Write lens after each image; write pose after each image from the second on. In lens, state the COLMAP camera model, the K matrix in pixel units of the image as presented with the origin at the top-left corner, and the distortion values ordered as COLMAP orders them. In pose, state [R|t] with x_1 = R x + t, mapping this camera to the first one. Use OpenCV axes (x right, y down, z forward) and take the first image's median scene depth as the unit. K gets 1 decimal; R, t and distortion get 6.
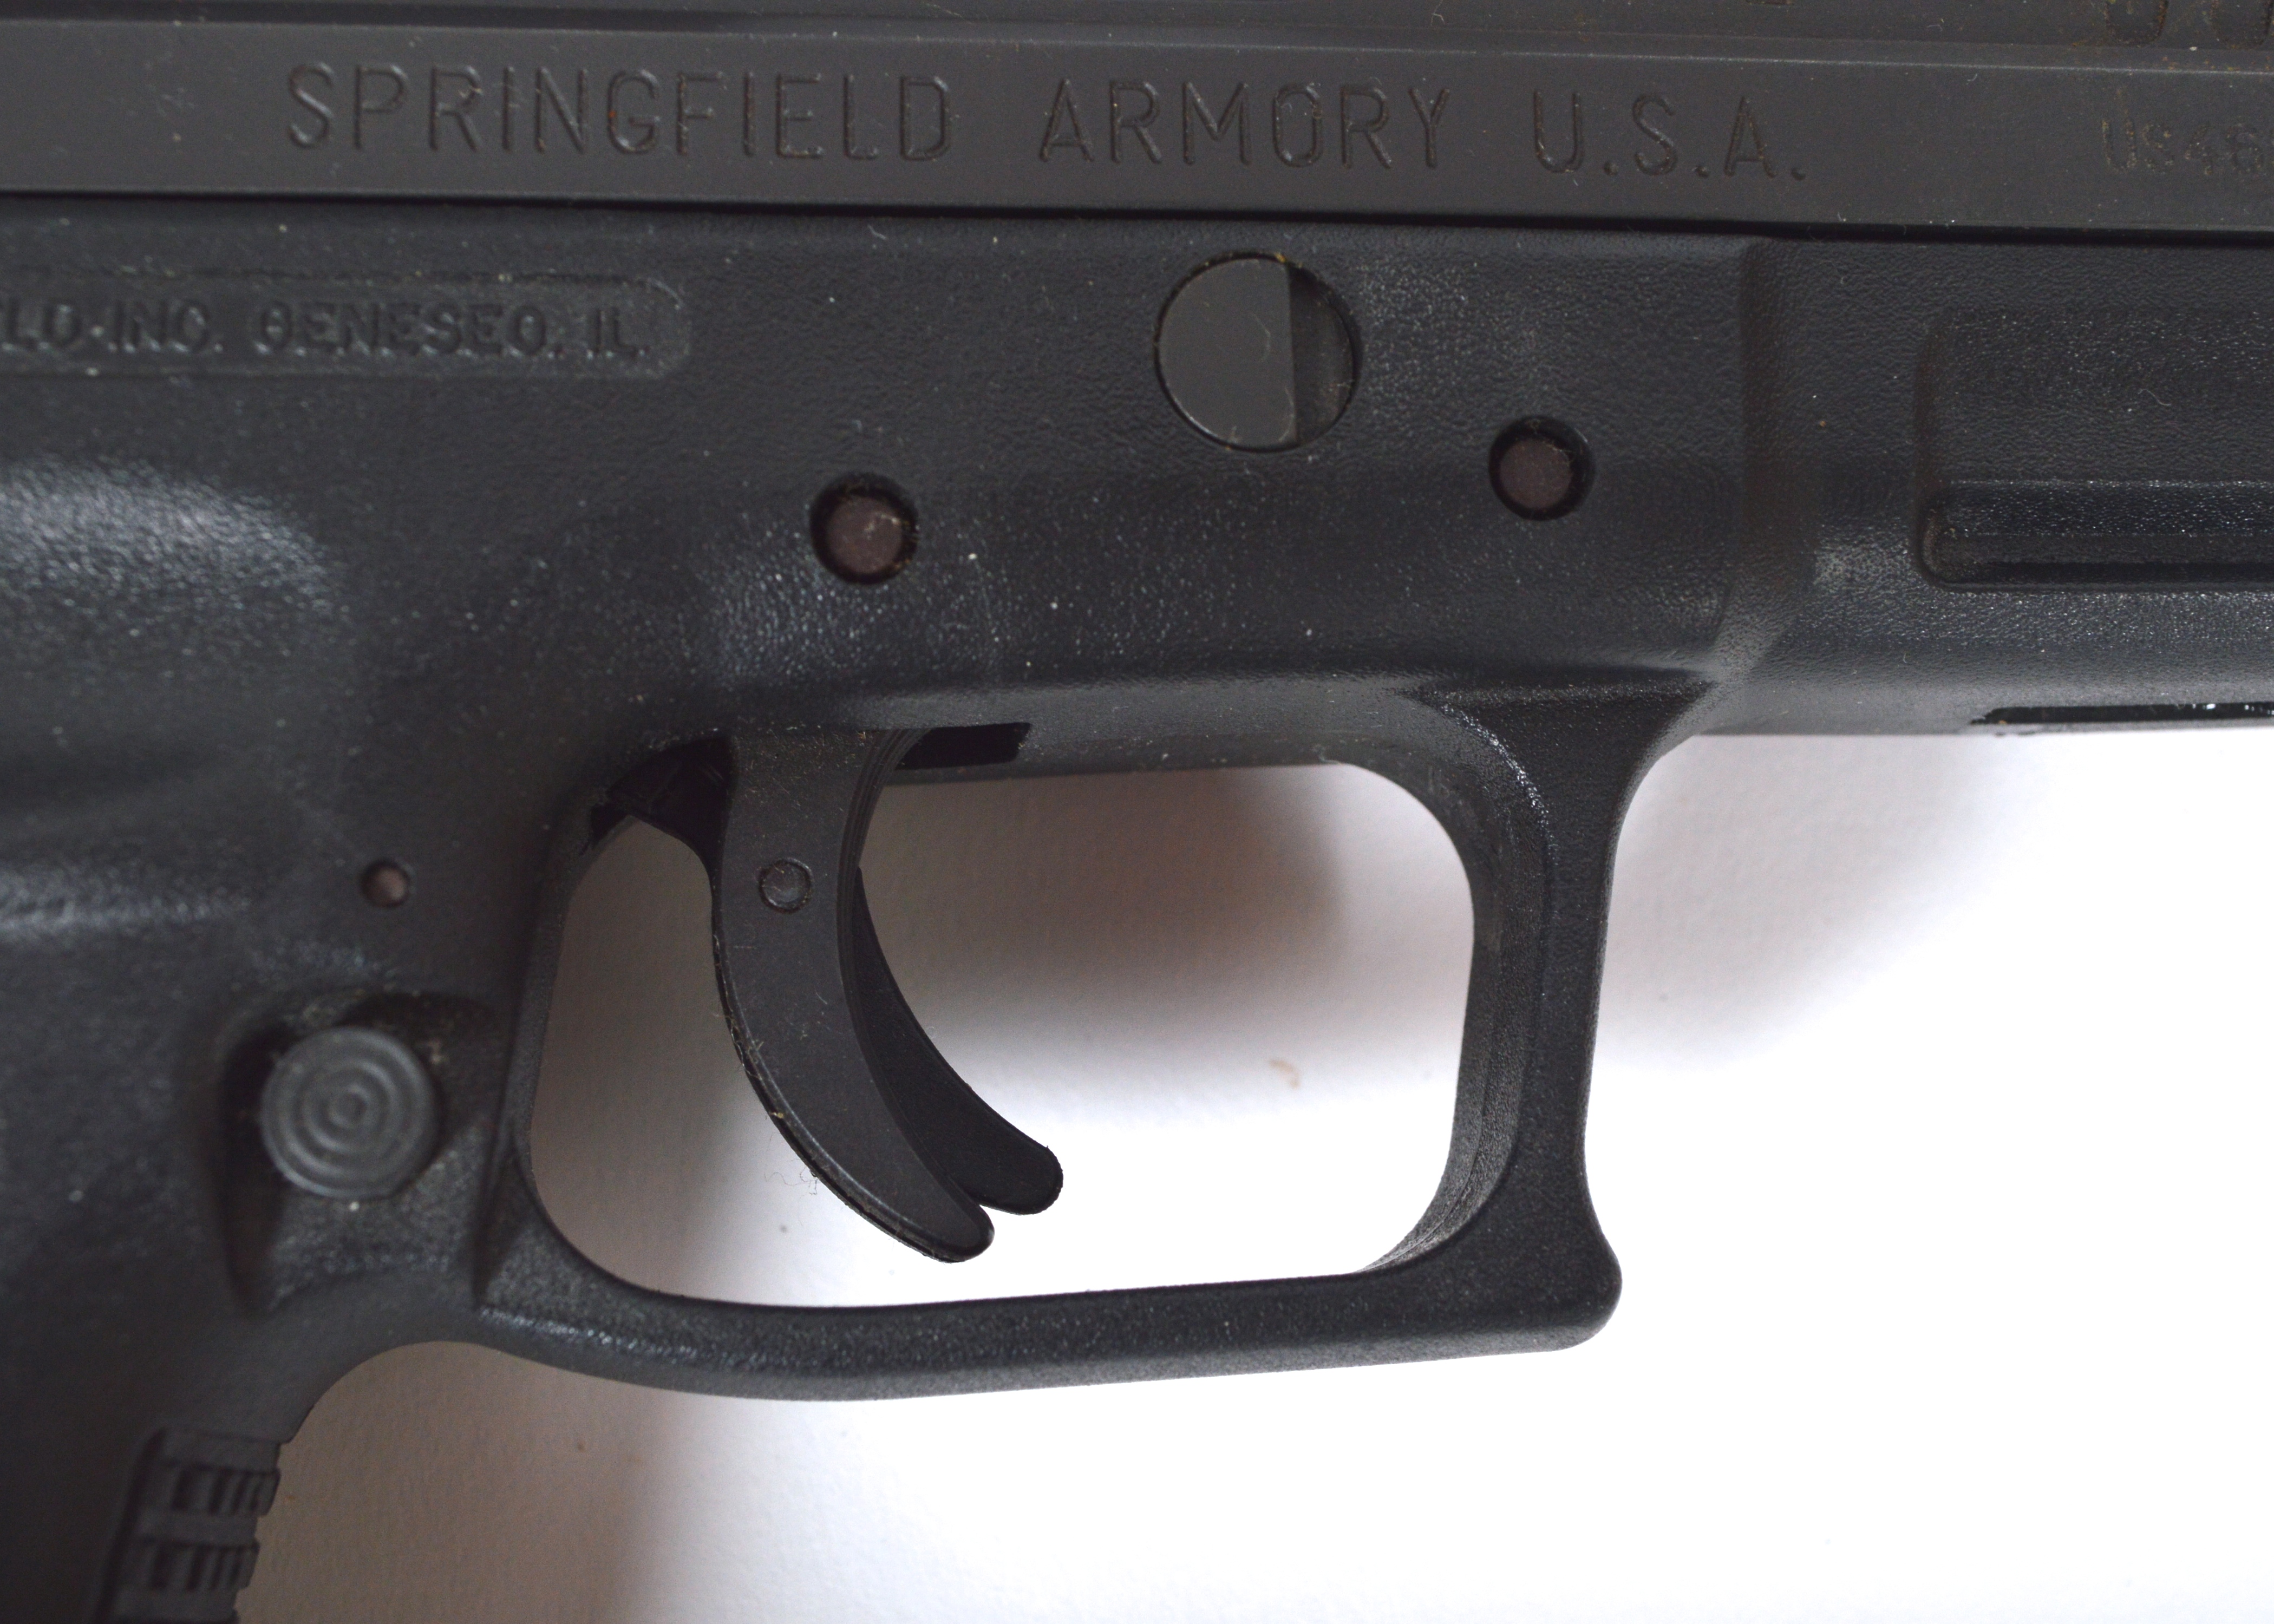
lens RADIAL K [[3456.5, 0, 1171.7], [0, 3456.5, 813.8], [0, 0, 1]] dist [-0.048632, -0.028485]
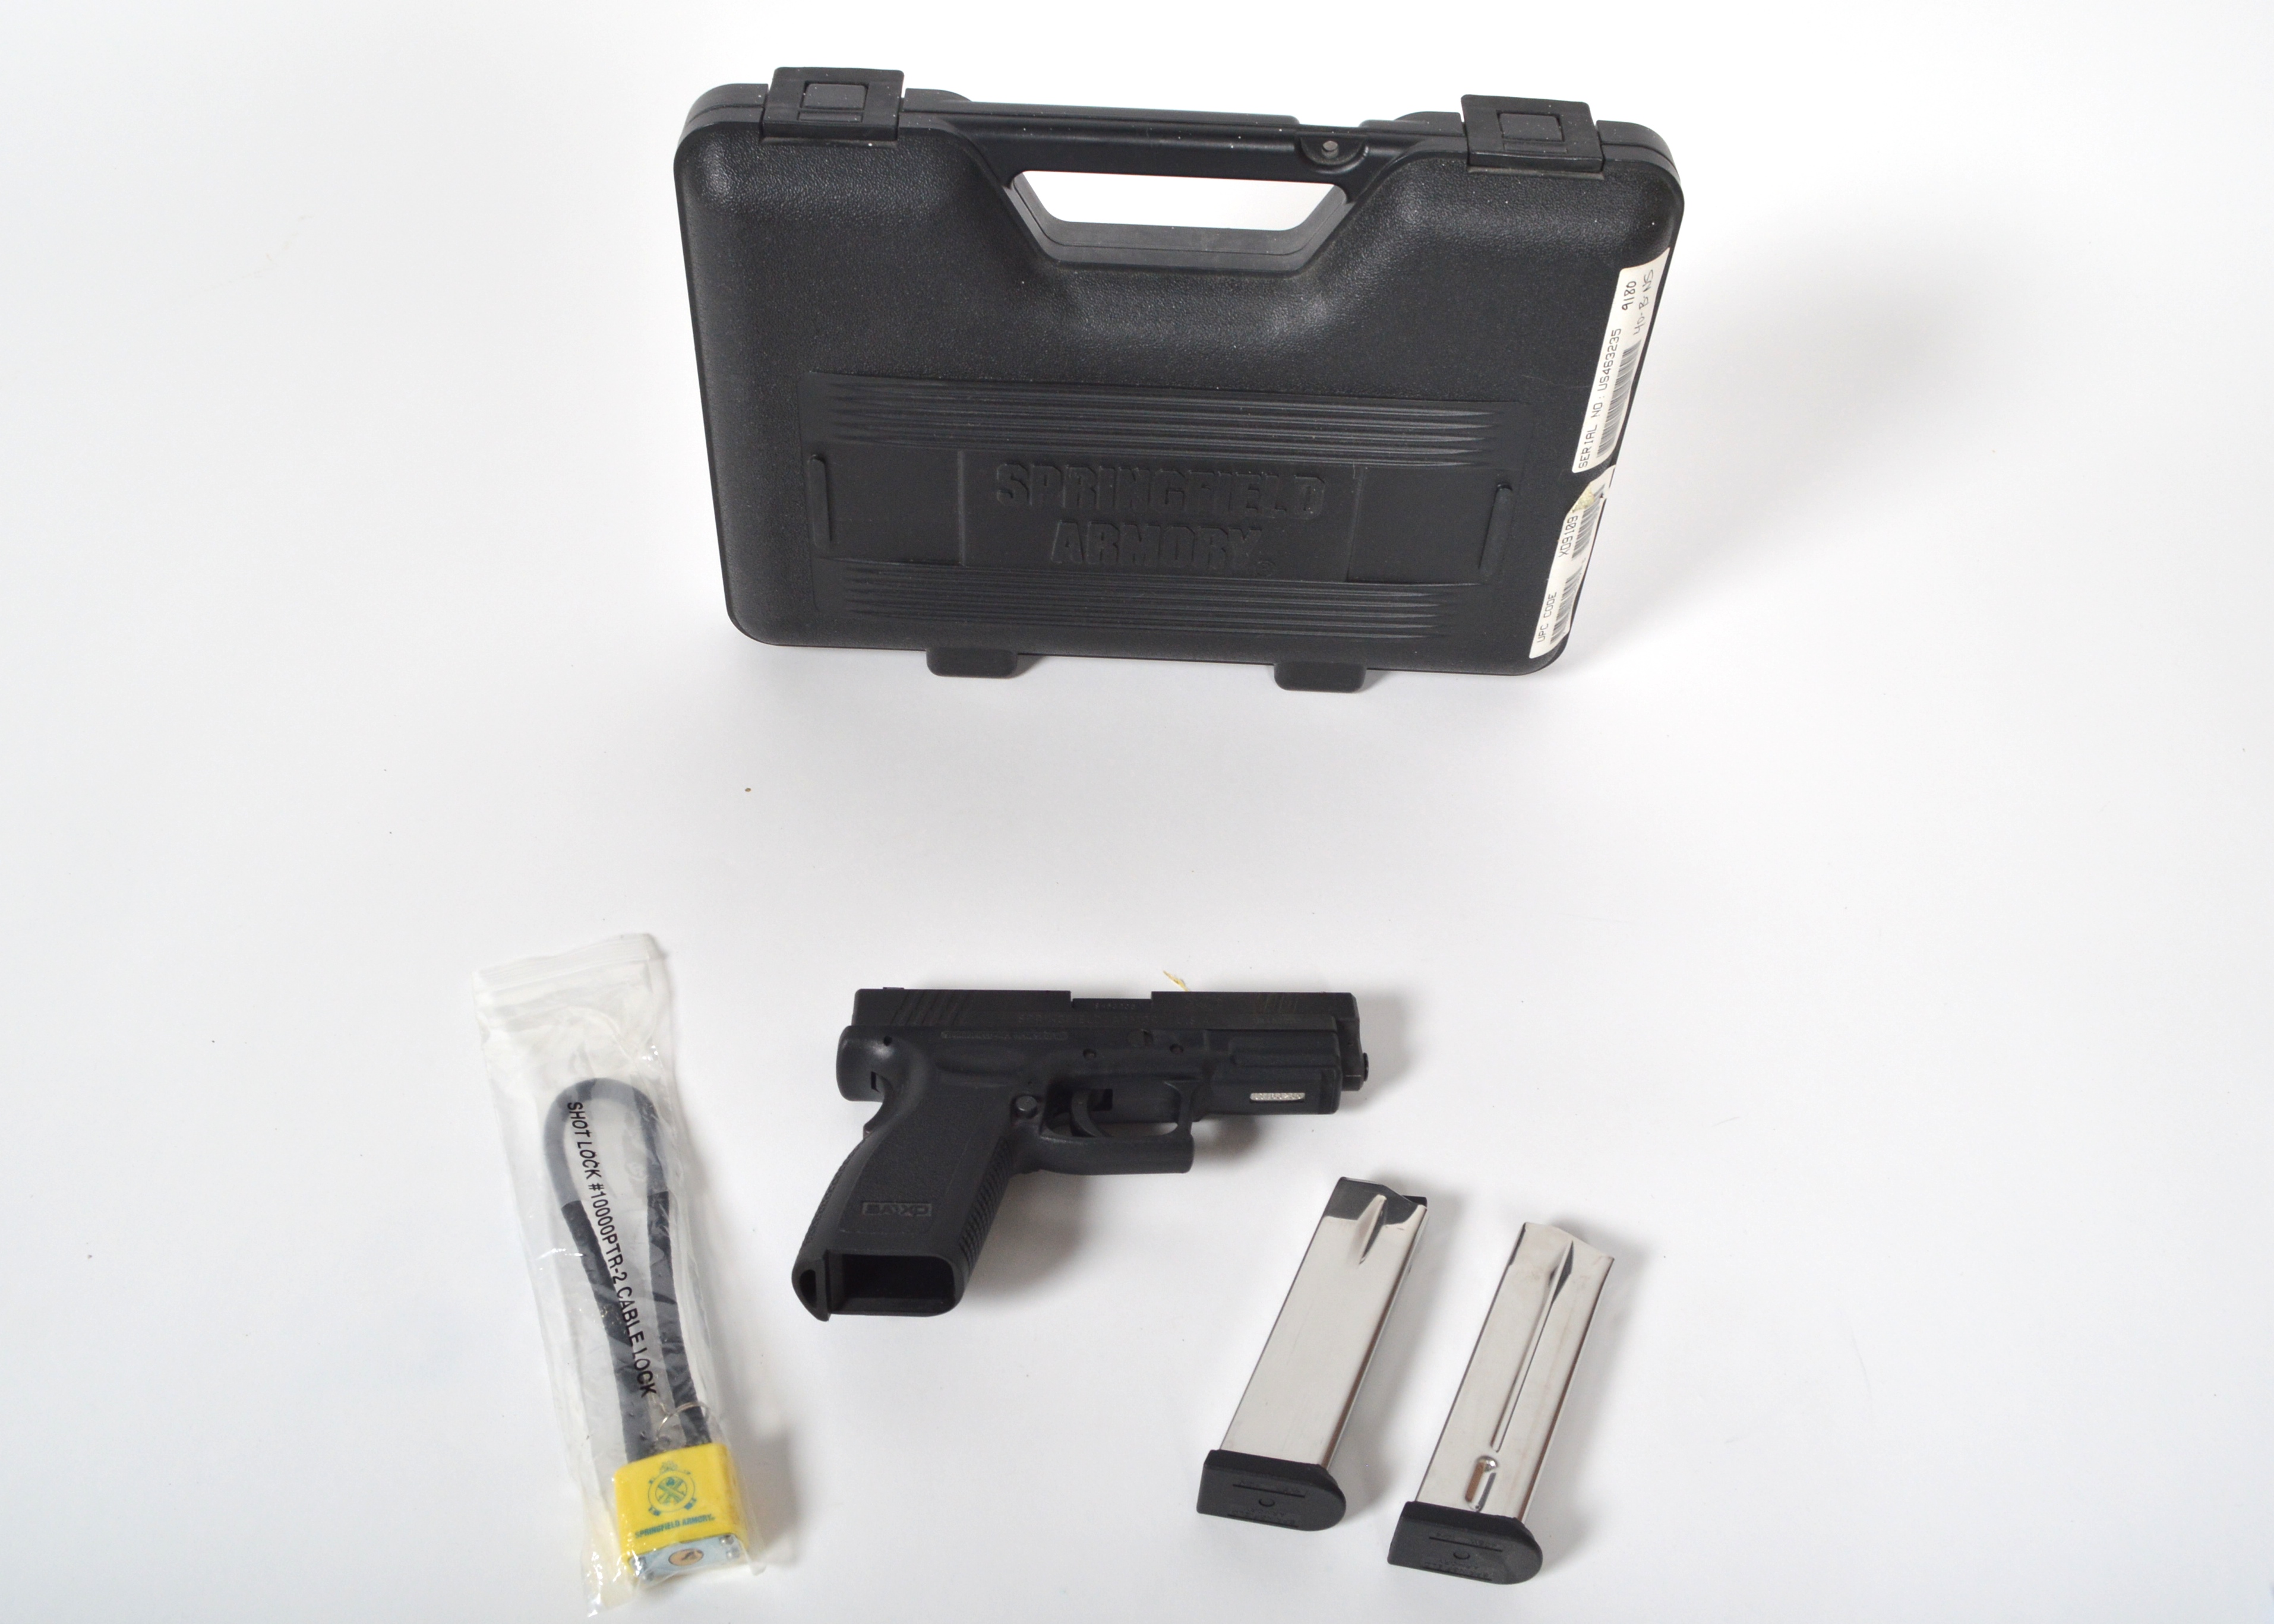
lens RADIAL K [[1933.4, 0, 1137.0], [0, 1933.4, 812.0], [0, 0, 1]] dist [-0.001390, -0.000167]
pose [[0.995046, -0.082717, -0.055152, 0.305876], [0.021038, 0.717384, -0.696360, 2.568253], [0.097166, 0.691750, 0.715570, -2.515786]]
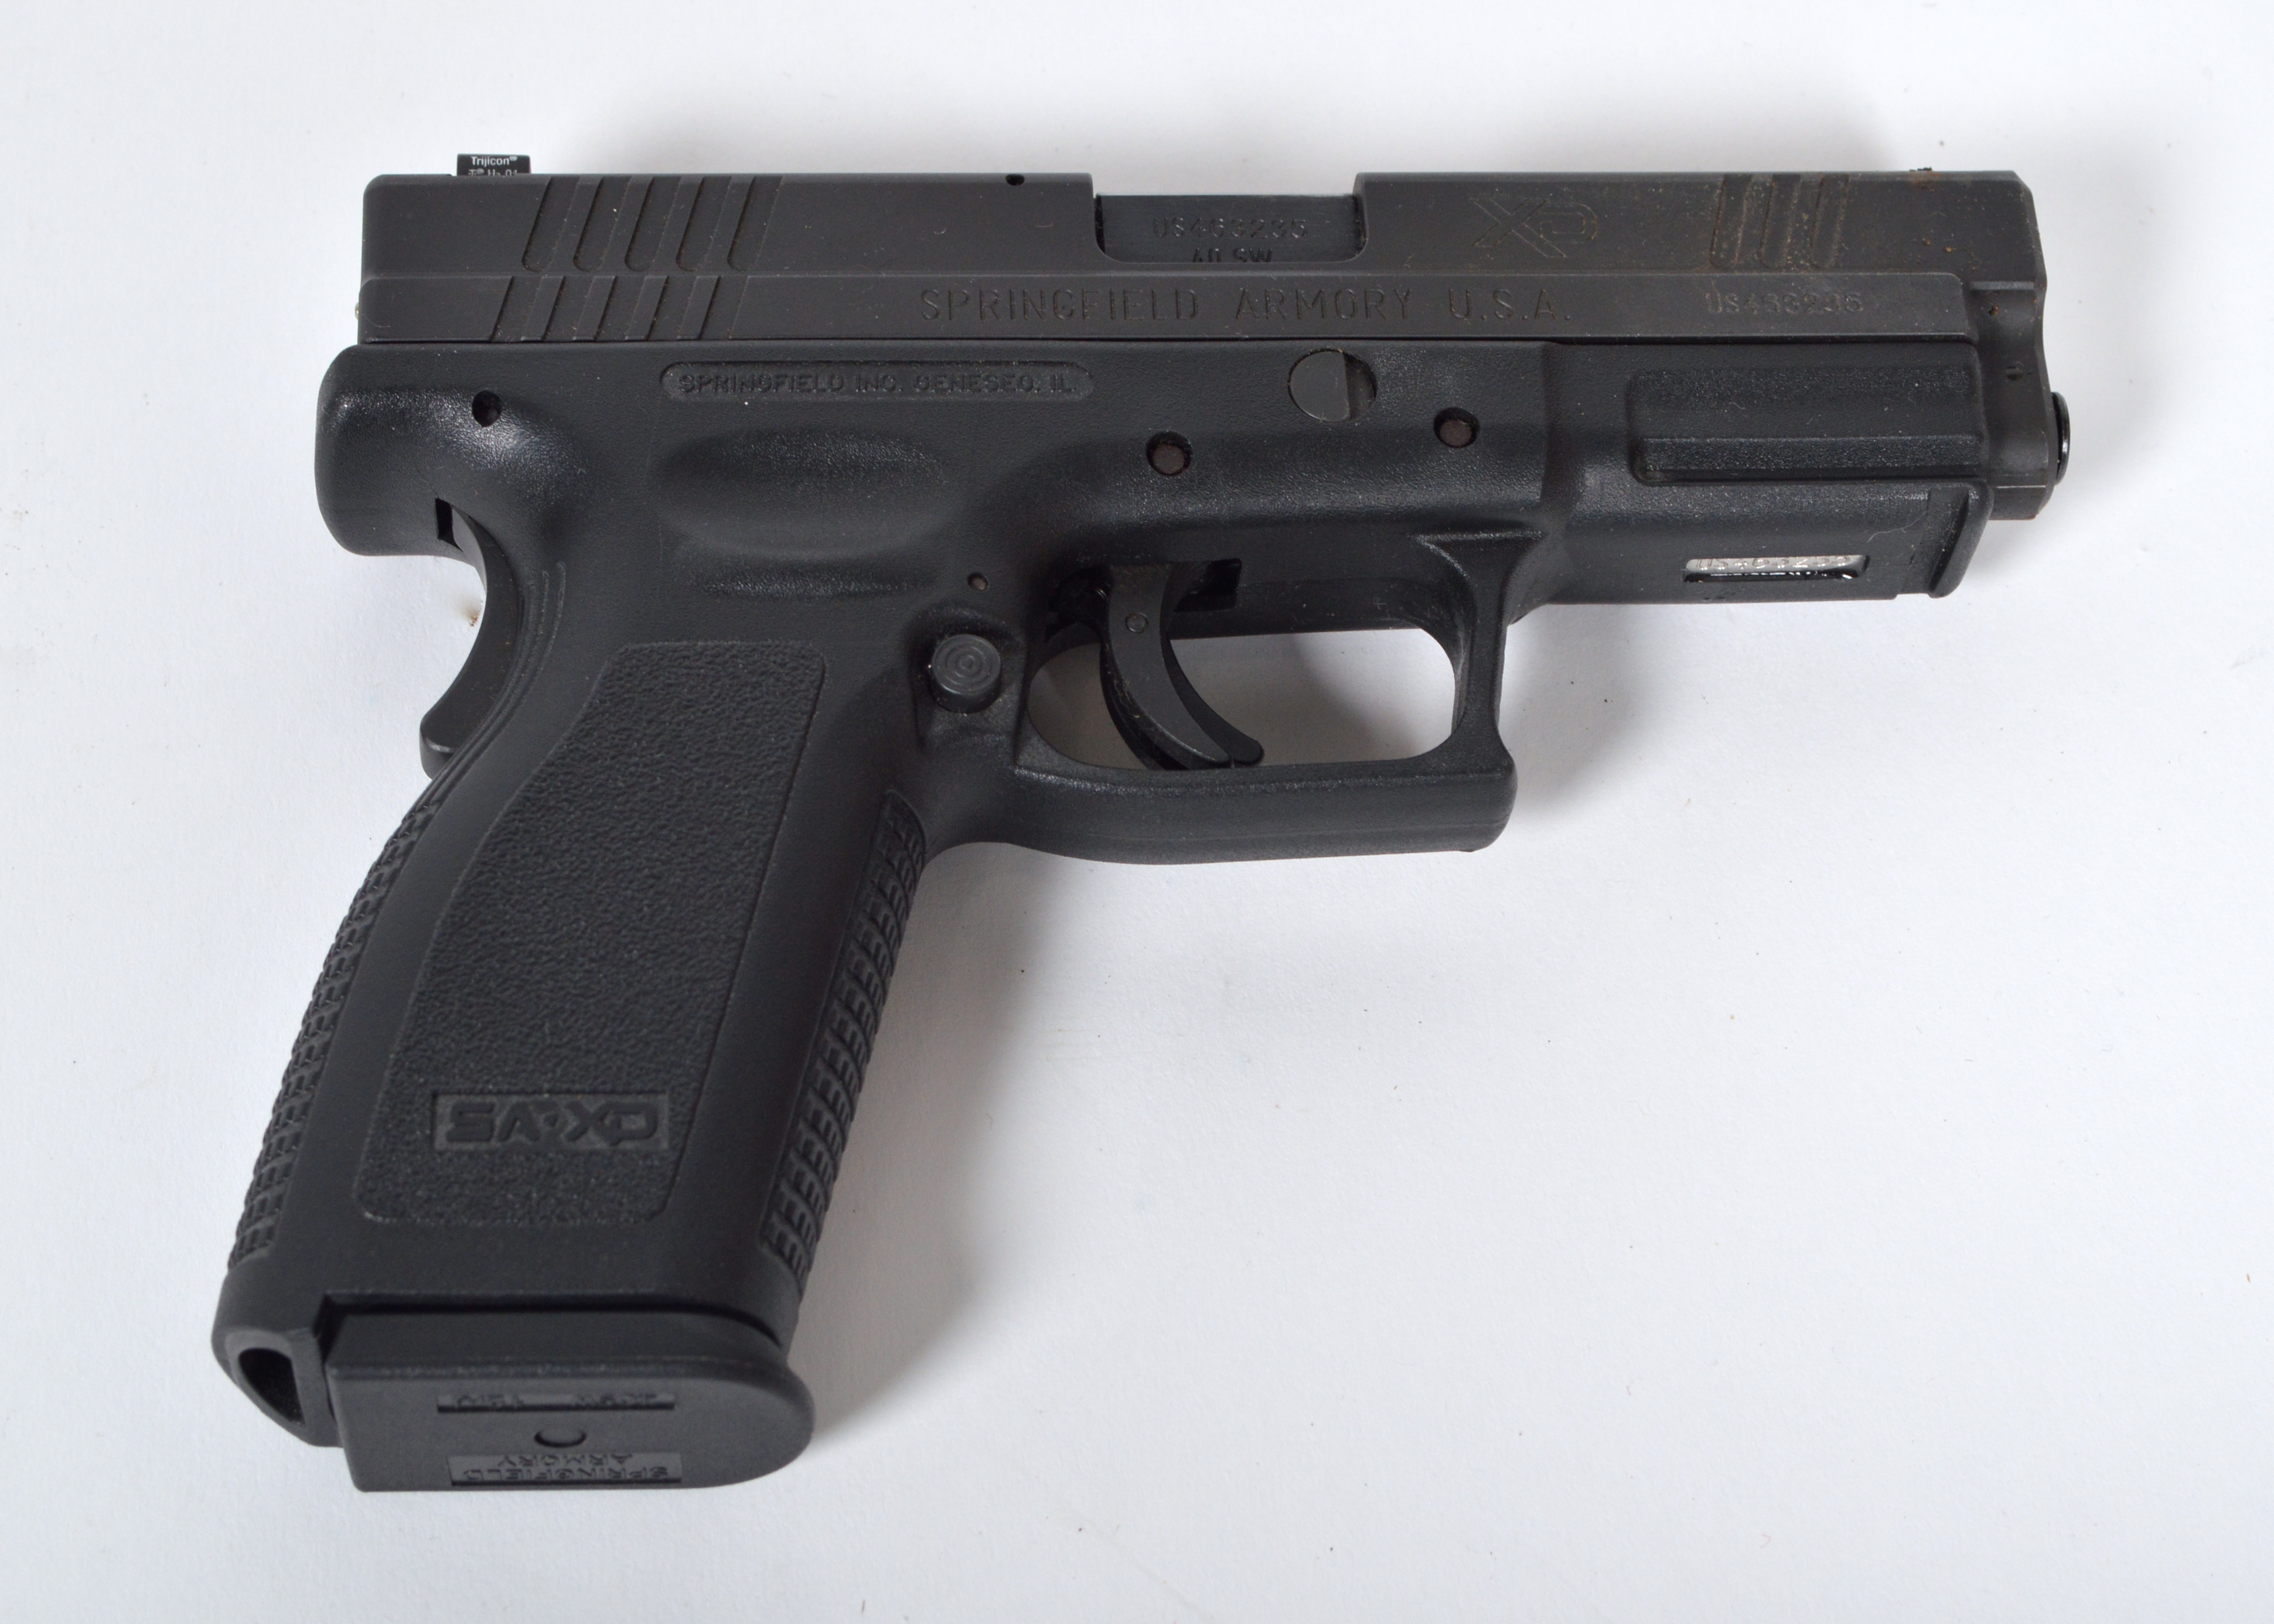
lens RADIAL K [[3940.5, 0, 1137.0], [0, 3940.5, 812.0], [0, 0, 1]] dist [-0.031313, -0.075399]
pose [[0.997522, -0.048521, -0.050945, 0.014726], [0.031675, 0.956315, -0.290617, 0.915757], [0.062820, 0.288283, 0.955482, -1.479750]]
